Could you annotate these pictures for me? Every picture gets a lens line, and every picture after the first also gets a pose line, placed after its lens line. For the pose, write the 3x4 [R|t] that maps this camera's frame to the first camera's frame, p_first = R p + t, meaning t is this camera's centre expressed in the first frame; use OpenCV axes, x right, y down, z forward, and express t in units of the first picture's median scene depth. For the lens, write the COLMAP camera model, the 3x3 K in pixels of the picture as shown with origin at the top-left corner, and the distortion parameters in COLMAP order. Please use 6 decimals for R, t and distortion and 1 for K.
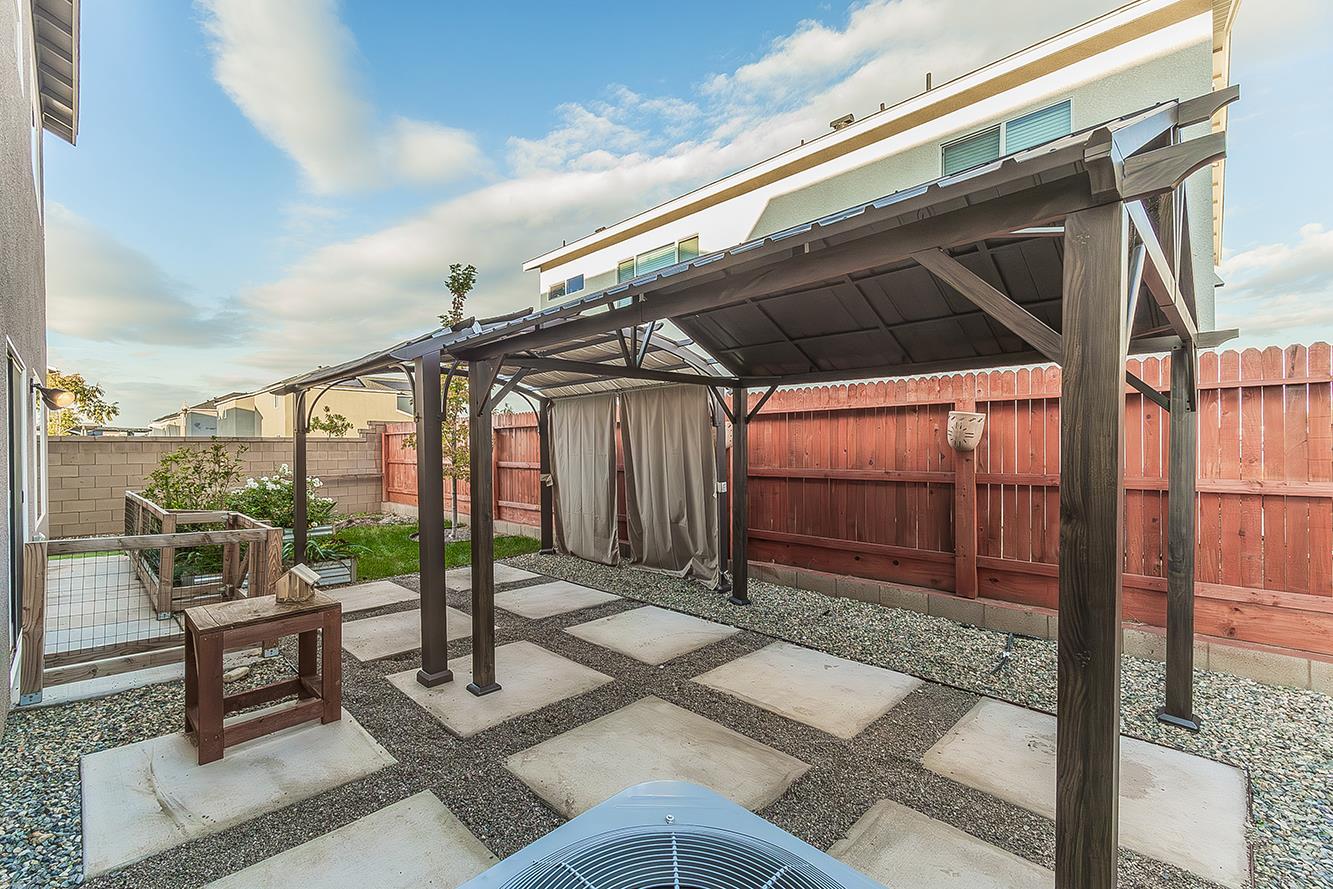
lens RADIAL K [[571.5, 0, 652.5], [0, 571.5, 447.1], [0, 0, 1]] dist [0.019929, 0.000174]
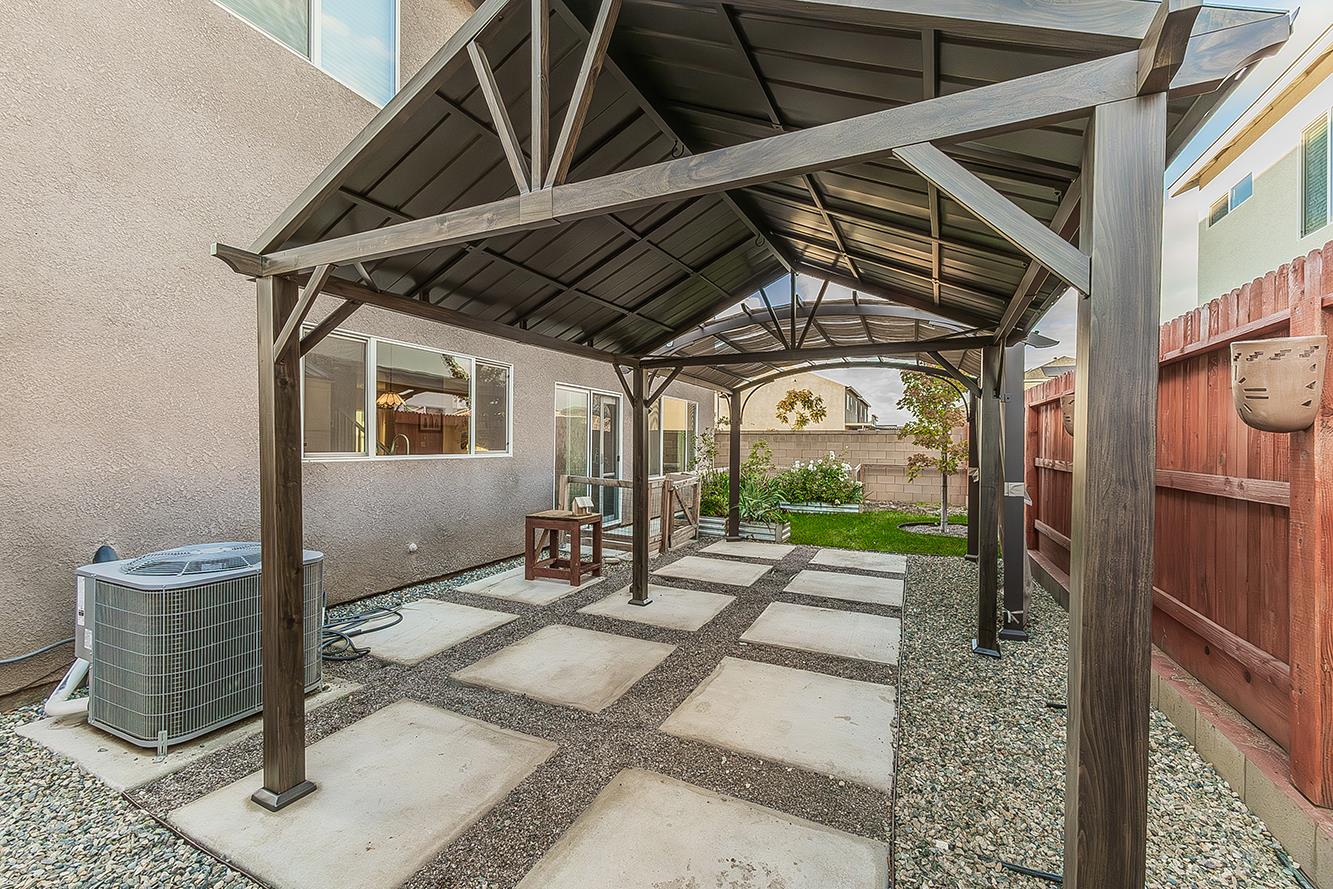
lens RADIAL K [[571.5, 0, 652.5], [0, 571.5, 447.1], [0, 0, 1]] dist [0.019929, 0.000174]
pose [[0.330091, 0.018138, -0.943775, 0.911357], [-0.016929, 0.999768, 0.013294, 0.023248], [0.943797, 0.011589, 0.330322, 0.504288]]
